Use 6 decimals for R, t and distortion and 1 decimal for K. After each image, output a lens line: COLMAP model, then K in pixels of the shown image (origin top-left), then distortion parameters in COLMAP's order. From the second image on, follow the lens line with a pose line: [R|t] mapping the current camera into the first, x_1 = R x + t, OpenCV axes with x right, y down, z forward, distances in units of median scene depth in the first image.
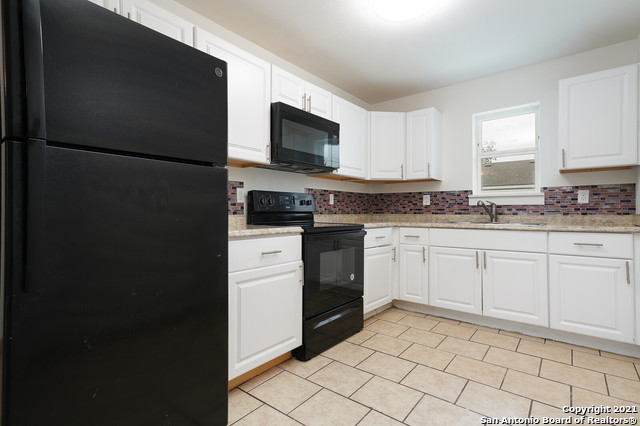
lens RADIAL K [[307.7, 0, 320.8], [0, 307.7, 210.1], [0, 0, 1]] dist [0.006200, 0.002363]
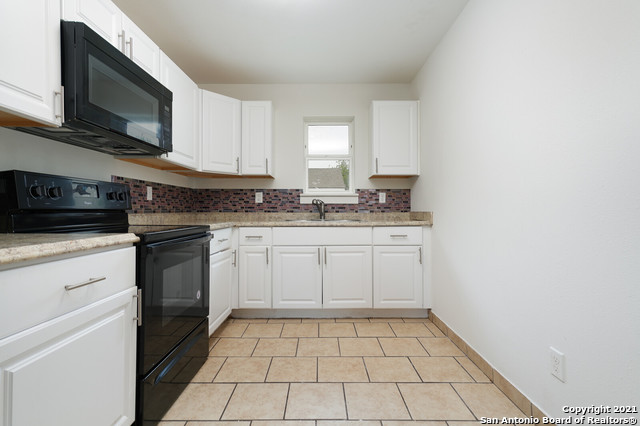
lens RADIAL K [[293.3, 0, 314.0], [0, 293.3, 210.0], [0, 0, 1]] dist [0.011964, -0.000127]
pose [[0.789536, -0.000270, 0.613704, -0.111854], [-0.001878, 0.999994, 0.002856, 0.003466], [-0.613701, -0.003408, 0.789531, 0.231562]]
